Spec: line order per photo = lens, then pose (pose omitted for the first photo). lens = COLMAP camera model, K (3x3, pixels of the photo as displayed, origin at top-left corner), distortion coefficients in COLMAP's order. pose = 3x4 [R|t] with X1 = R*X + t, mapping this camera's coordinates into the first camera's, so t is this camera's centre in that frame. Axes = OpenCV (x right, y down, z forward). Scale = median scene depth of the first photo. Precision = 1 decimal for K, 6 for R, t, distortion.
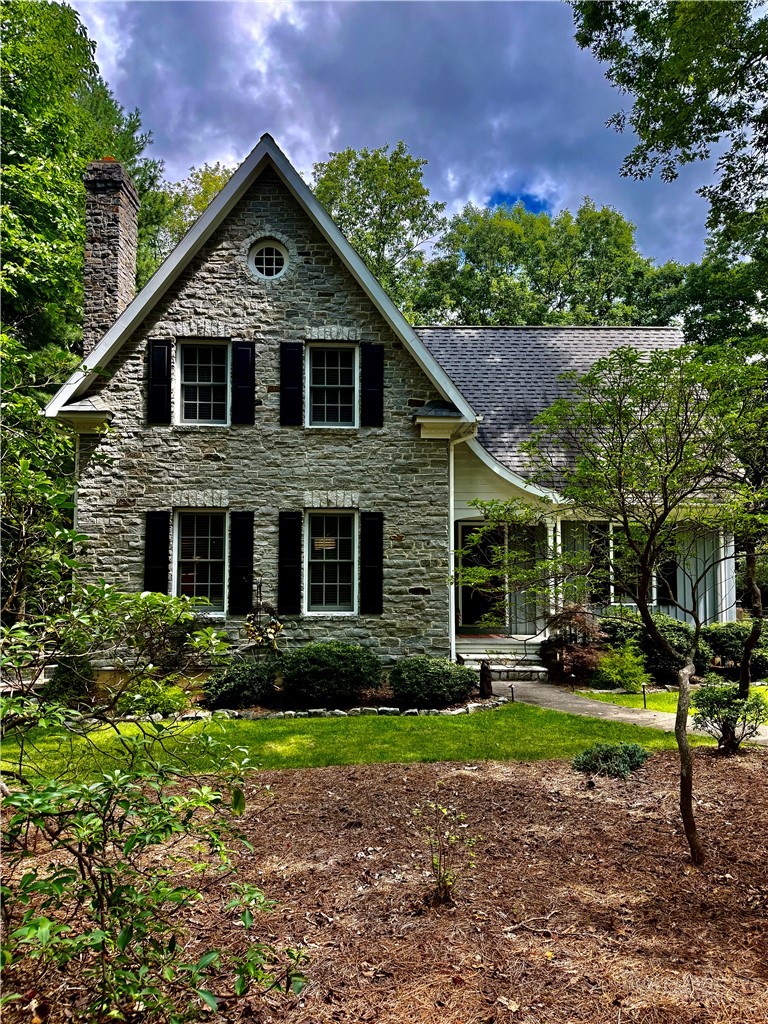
lens RADIAL K [[717.4, 0, 394.3], [0, 717.4, 537.4], [0, 0, 1]] dist [0.066223, -0.086305]
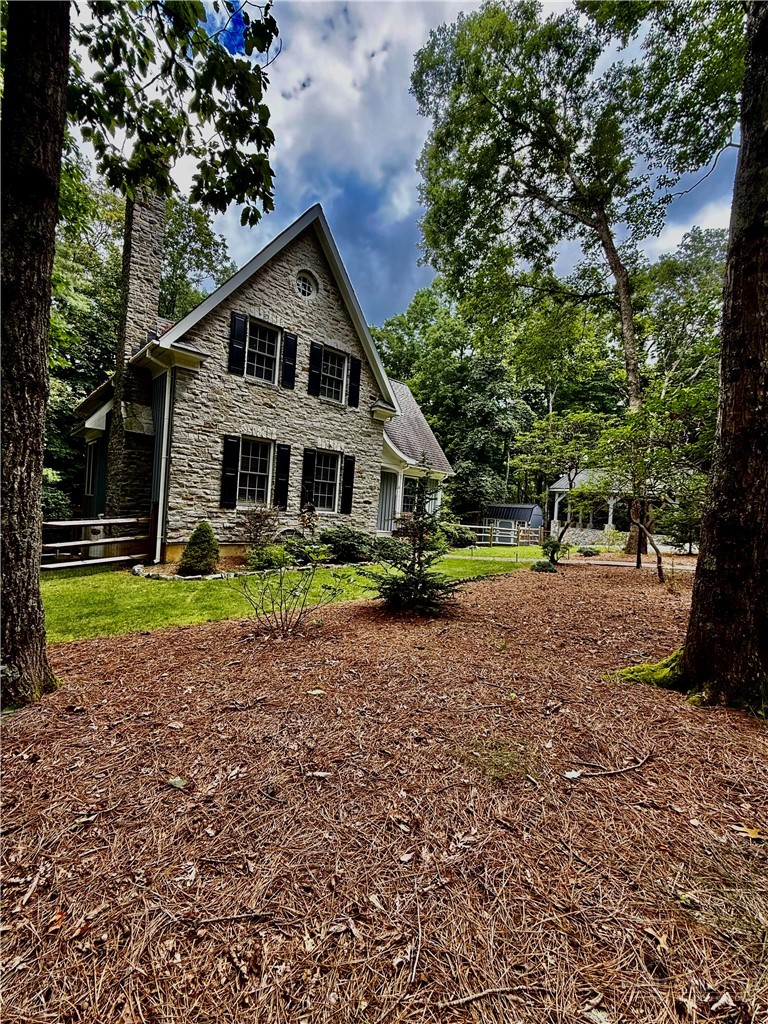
lens RADIAL K [[408.4, 0, 380.8], [0, 408.4, 513.9], [0, 0, 1]] dist [-0.000873, -0.000998]
pose [[0.772938, 0.043549, 0.632986, -0.598065], [-0.098004, 0.993863, 0.051296, 0.047511], [-0.626867, -0.101683, 0.772462, 0.171125]]
